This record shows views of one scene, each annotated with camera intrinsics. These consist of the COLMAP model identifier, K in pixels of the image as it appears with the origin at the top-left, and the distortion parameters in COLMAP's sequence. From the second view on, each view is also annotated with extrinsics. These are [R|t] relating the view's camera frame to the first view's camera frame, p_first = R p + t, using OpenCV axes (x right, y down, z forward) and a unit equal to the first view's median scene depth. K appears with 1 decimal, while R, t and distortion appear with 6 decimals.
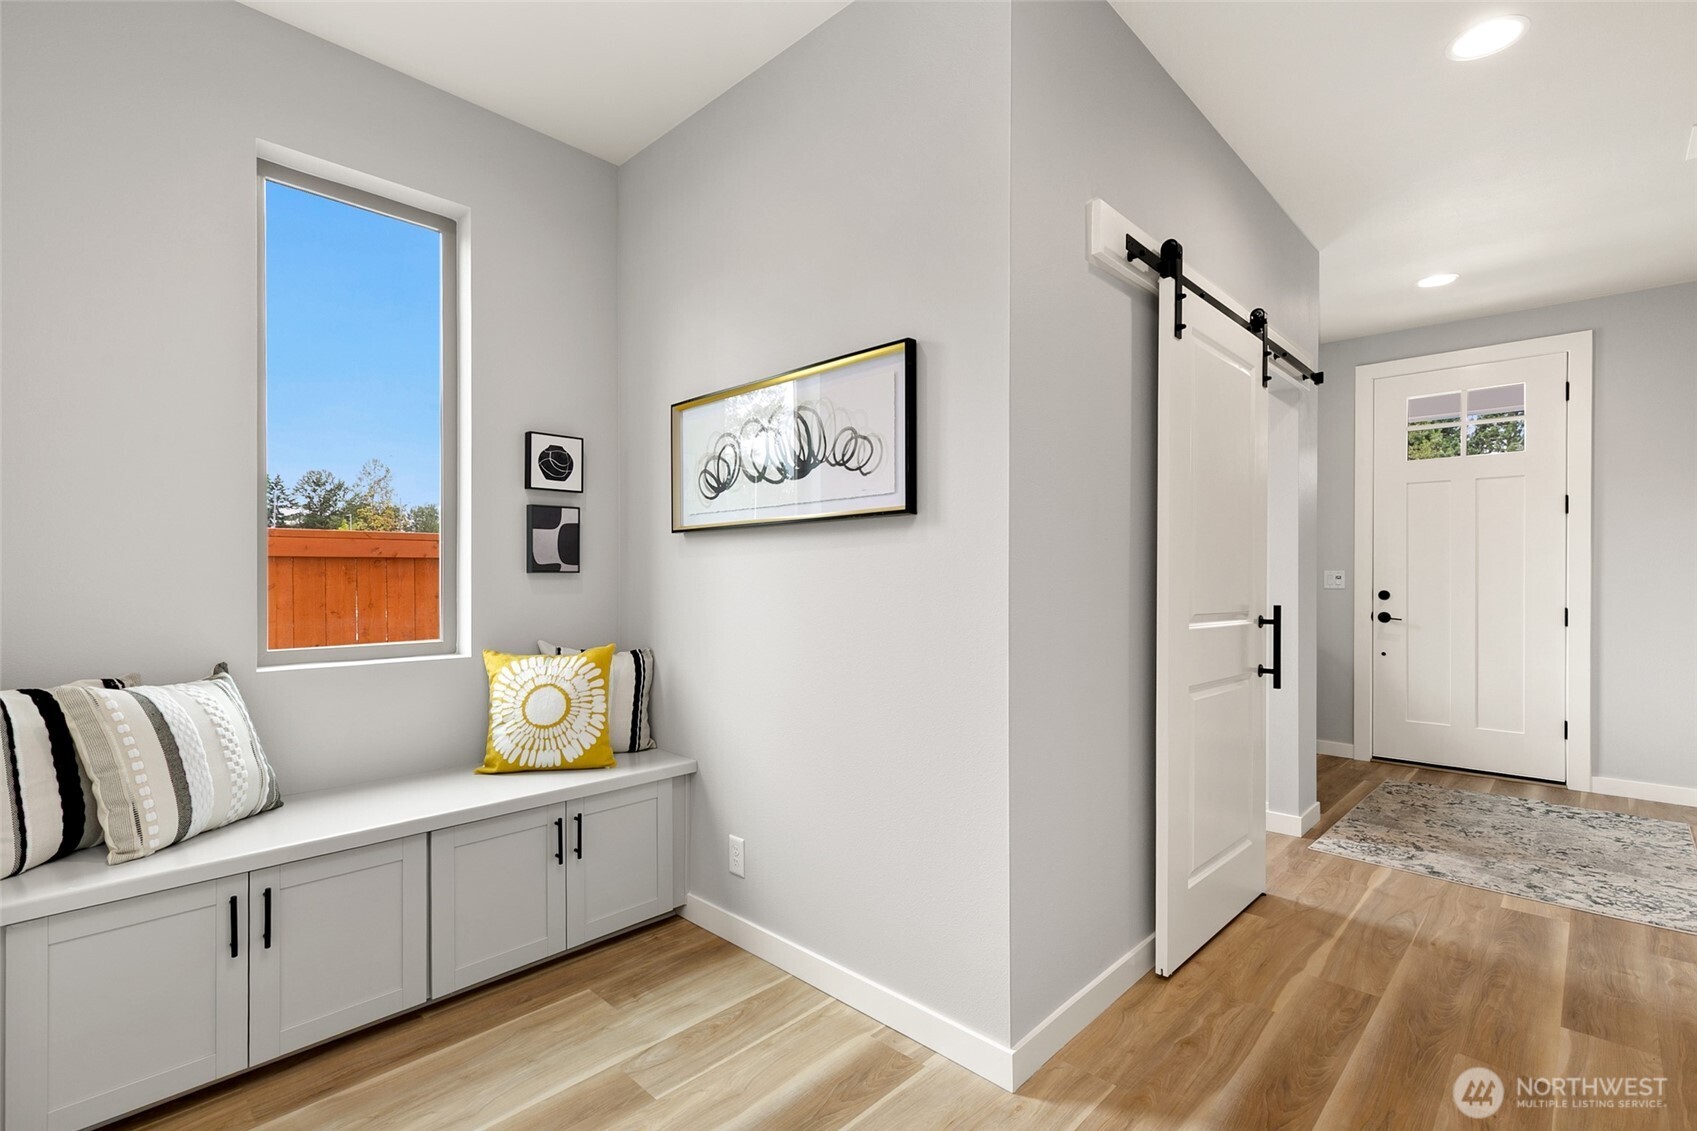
lens RADIAL K [[781.1, 0, 851.1], [0, 781.1, 573.9], [0, 0, 1]] dist [0.002475, 0.000229]
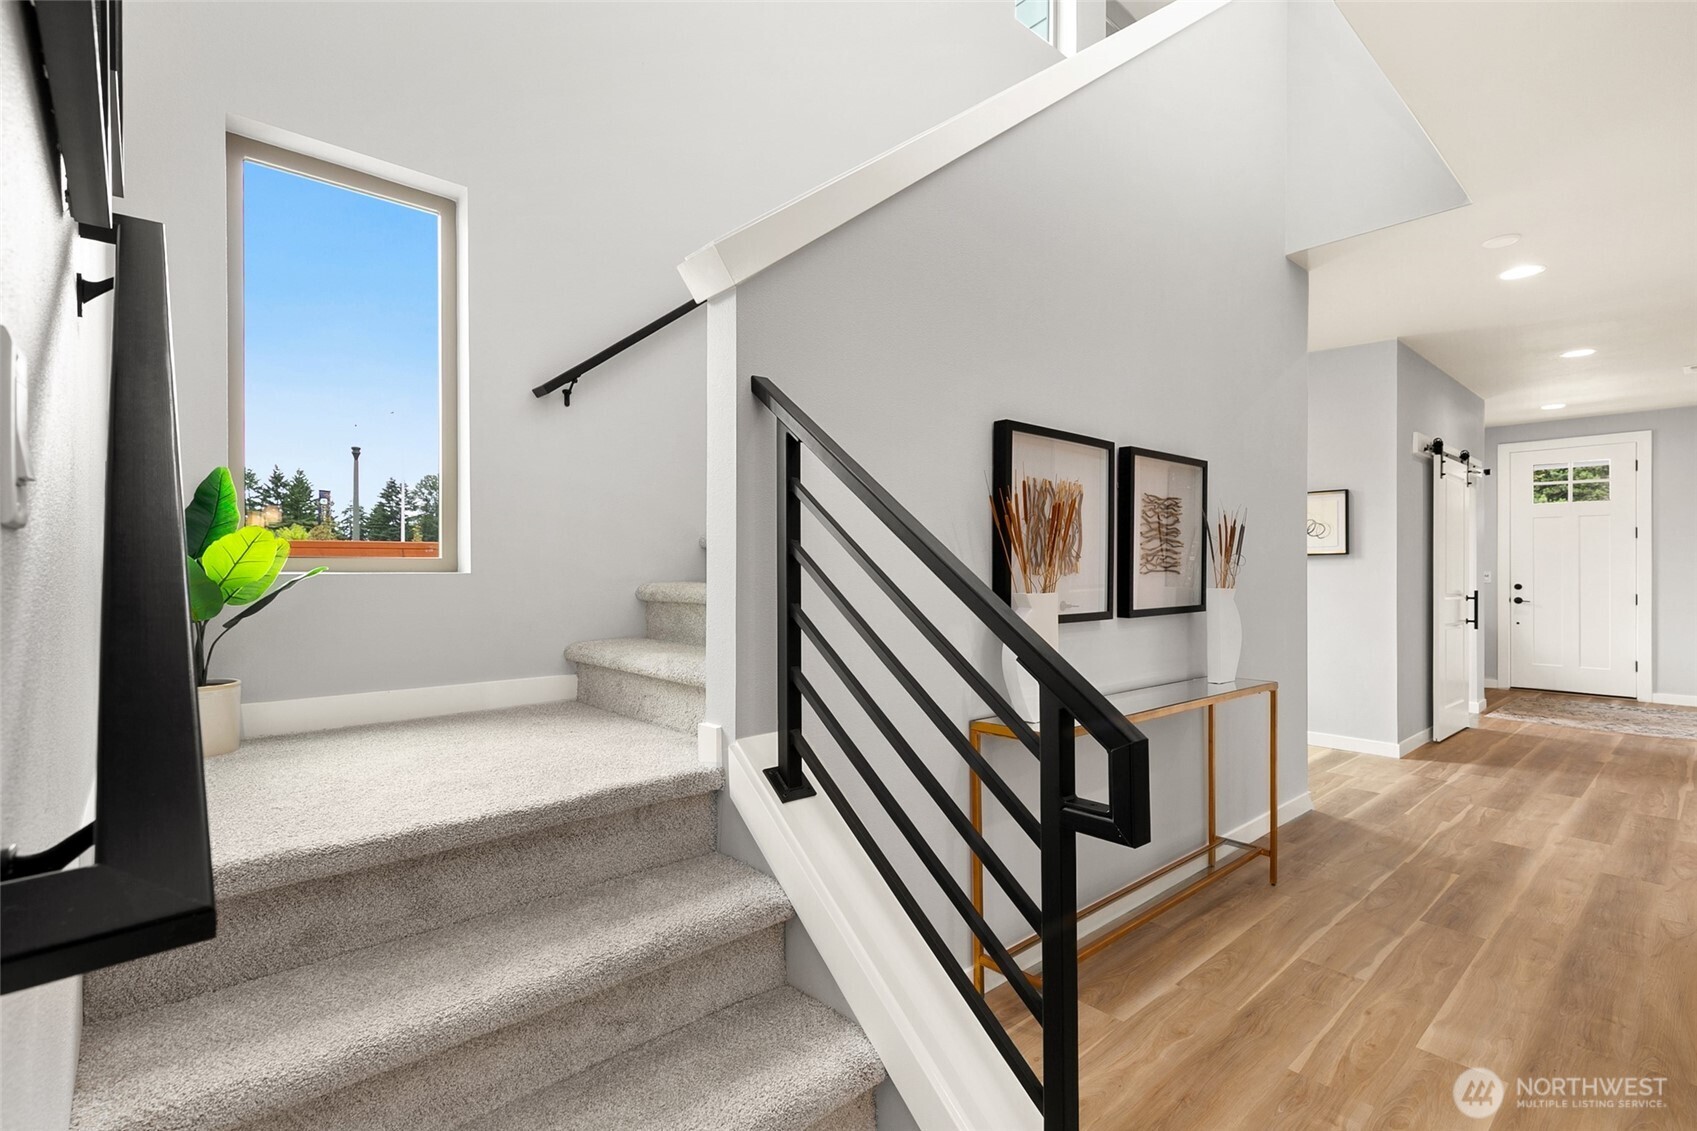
lens RADIAL K [[781.1, 0, 844.8], [0, 781.1, 567.0], [0, 0, 1]] dist [0.002475, 0.000229]
pose [[0.996370, -0.002428, -0.085090, -0.660394], [0.002182, 0.999993, -0.002977, -0.014083], [0.085097, 0.002781, 0.996369, -0.850652]]
